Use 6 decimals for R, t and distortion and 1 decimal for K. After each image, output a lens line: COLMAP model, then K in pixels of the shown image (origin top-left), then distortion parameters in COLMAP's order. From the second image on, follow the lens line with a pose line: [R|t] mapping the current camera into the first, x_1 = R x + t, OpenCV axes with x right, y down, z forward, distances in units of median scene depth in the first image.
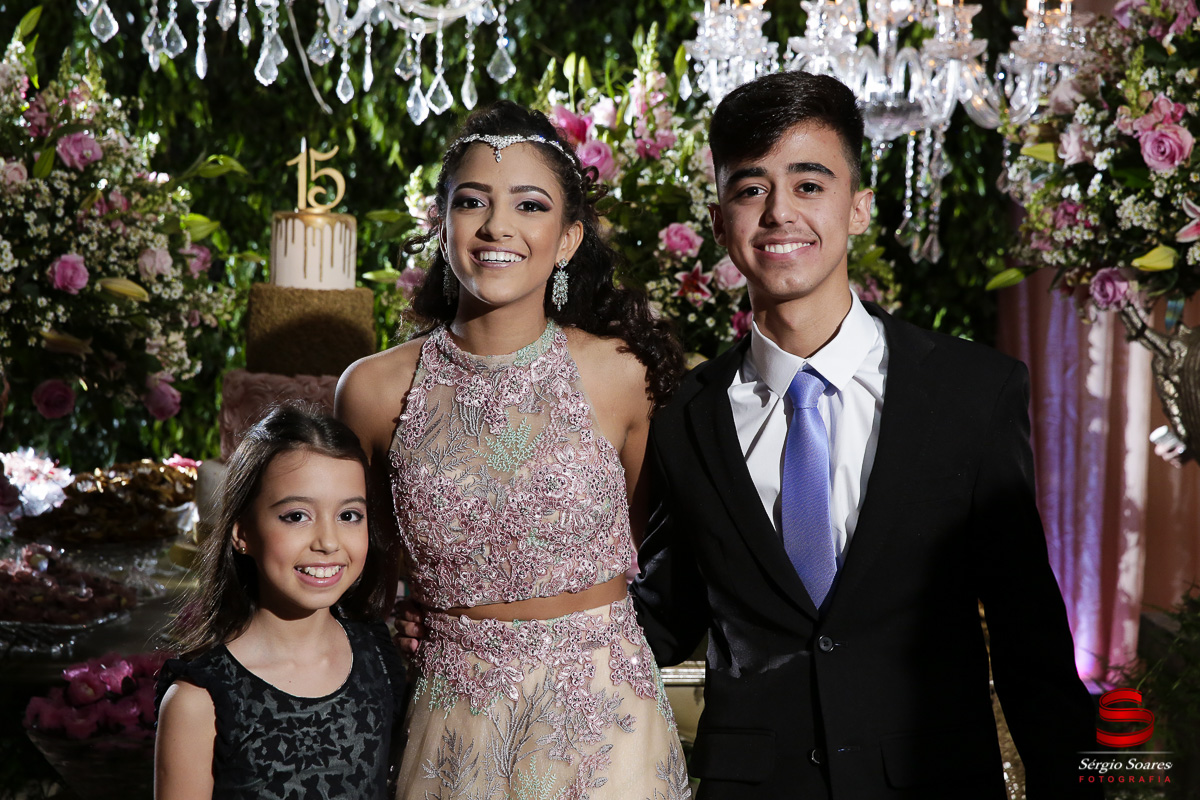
lens RADIAL K [[2191.1, 0, 600.0], [0, 2191.1, 400.0], [0, 0, 1]] dist [0.172609, 0.234137]
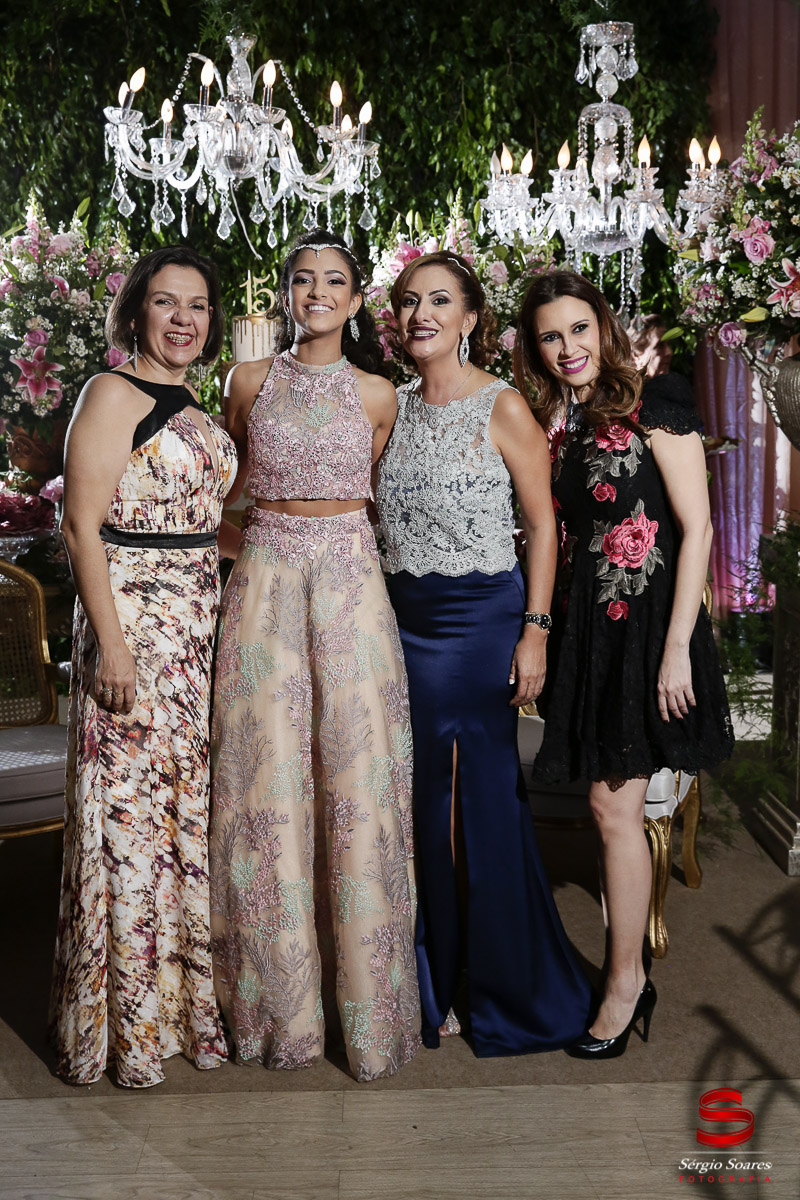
lens RADIAL K [[1526.4, 0, 397.7], [0, 1526.4, 615.8], [0, 0, 1]] dist [0.066783, -0.005070]
pose [[0.998595, -0.036675, -0.038248, 0.010874], [0.040144, 0.994738, 0.094260, 0.035452], [0.034590, -0.095663, 0.994813, -0.163849]]
